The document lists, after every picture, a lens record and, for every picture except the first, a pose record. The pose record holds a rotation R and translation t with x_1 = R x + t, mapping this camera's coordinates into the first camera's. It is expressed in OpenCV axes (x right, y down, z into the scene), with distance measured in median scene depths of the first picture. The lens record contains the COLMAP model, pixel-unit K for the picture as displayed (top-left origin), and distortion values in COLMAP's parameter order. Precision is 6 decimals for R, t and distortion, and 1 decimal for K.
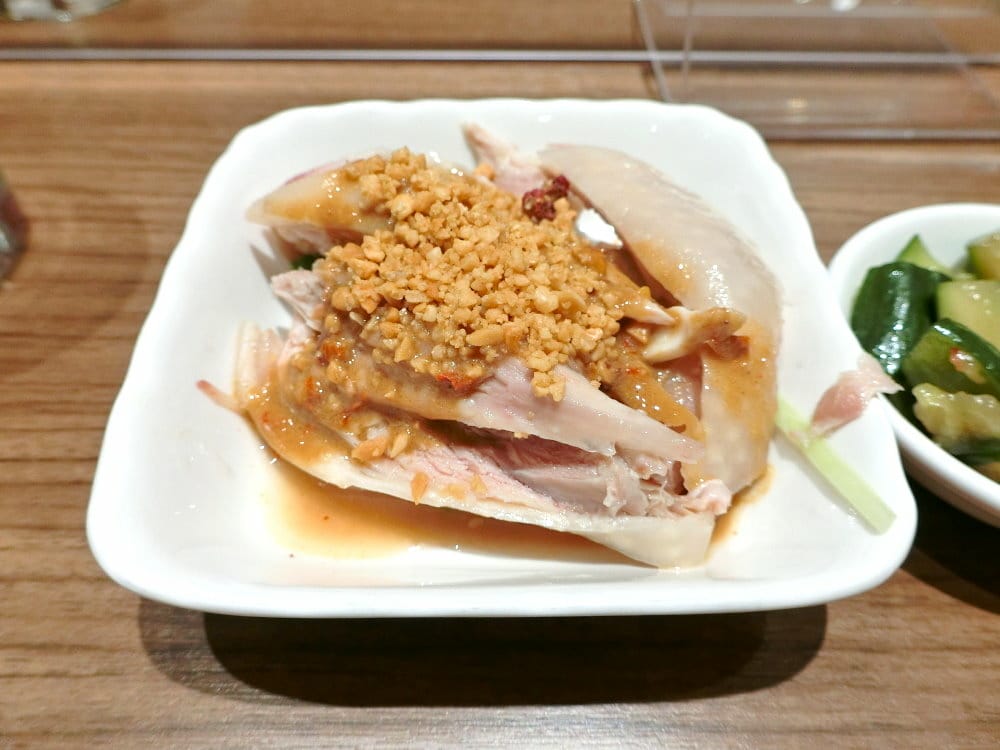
lens RADIAL K [[744.9, 0, 500.0], [0, 744.9, 375.0], [0, 0, 1]] dist [-0.000769, -0.005869]
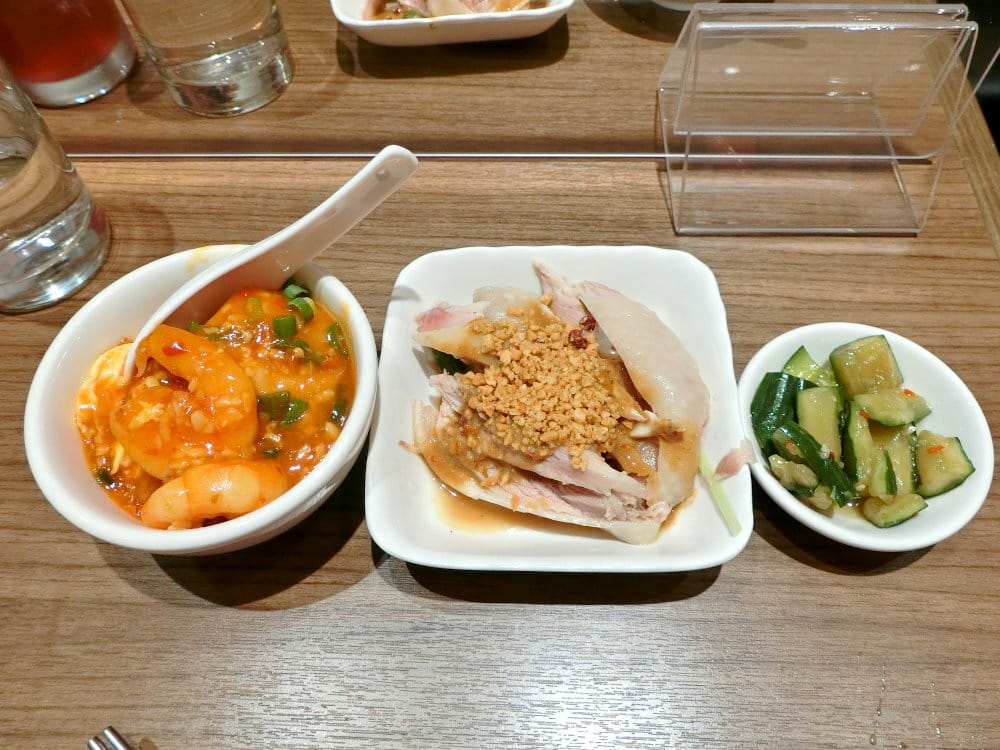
lens RADIAL K [[744.9, 0, 500.0], [0, 744.9, 375.0], [0, 0, 1]] dist [-0.000769, -0.005869]
pose [[0.998395, 0.014627, -0.054714, -0.041711], [-0.005492, 0.986525, 0.163516, -0.512540], [0.056368, -0.162953, 0.985022, -0.926634]]
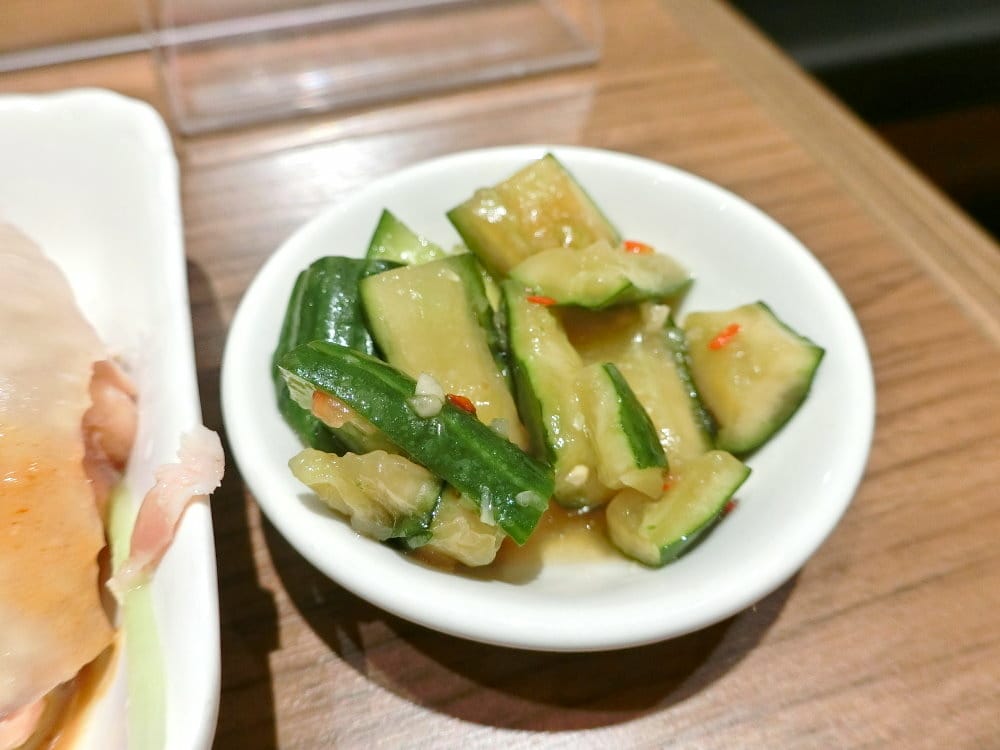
lens RADIAL K [[744.9, 0, 500.0], [0, 744.9, 375.0], [0, 0, 1]] dist [-0.000769, -0.005869]
pose [[0.954920, -0.245709, 0.166595, 0.643541], [0.248848, 0.968540, 0.002094, -0.014435], [-0.161869, 0.039457, 0.986023, 0.320095]]
